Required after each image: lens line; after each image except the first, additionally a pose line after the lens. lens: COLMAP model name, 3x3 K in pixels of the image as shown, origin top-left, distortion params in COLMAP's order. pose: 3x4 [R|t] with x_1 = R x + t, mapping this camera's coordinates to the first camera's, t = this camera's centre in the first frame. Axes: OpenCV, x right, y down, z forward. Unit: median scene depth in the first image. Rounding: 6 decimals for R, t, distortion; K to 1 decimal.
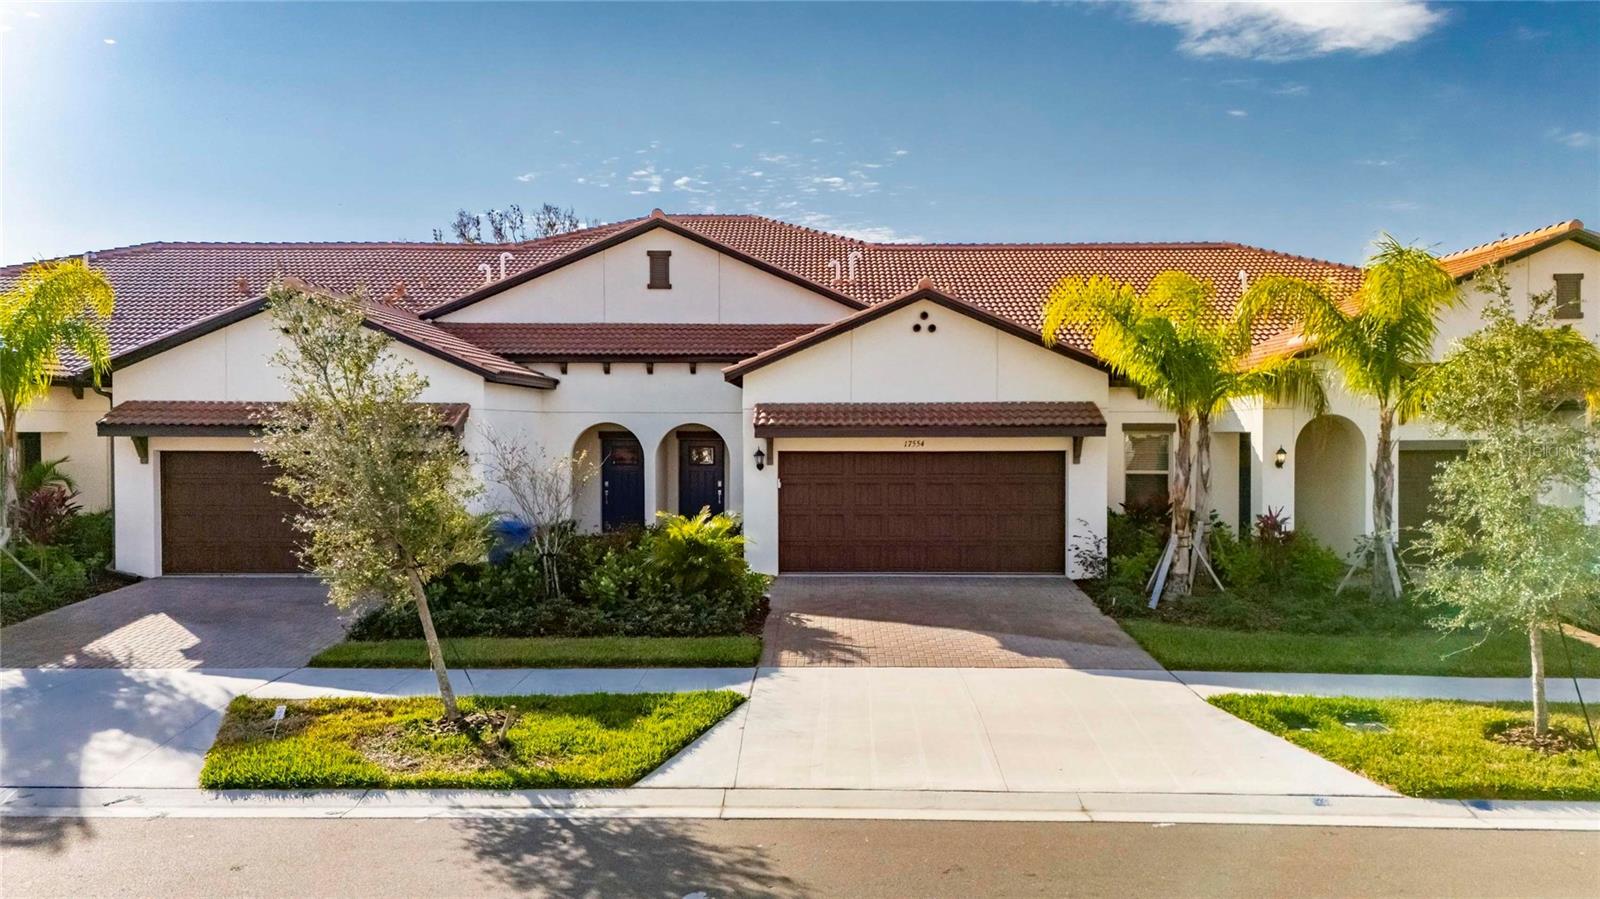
lens RADIAL K [[1200.5, 0, 800.0], [0, 1200.5, 449.5], [0, 0, 1]] dist [0.069454, -0.057139]
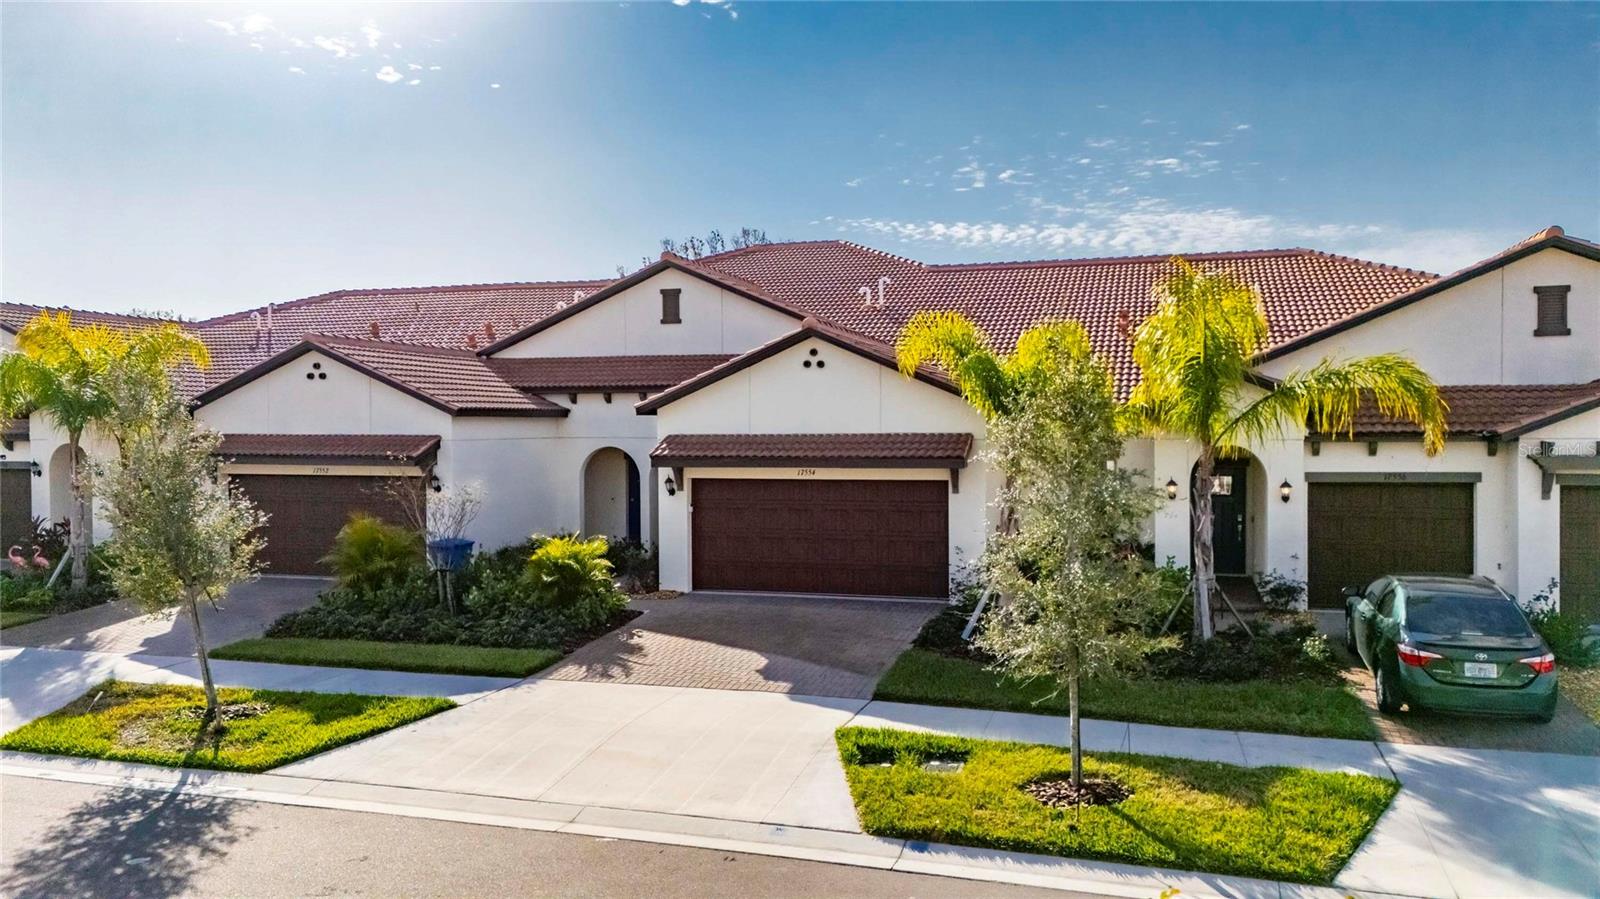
lens RADIAL K [[1200.5, 0, 800.0], [0, 1200.5, 449.5], [0, 0, 1]] dist [0.069454, -0.057139]
pose [[0.955977, 0.001334, -0.293440, 0.404023], [0.000512, 0.999981, 0.006214, -0.032346], [0.293442, -0.006091, 0.955957, -0.017018]]
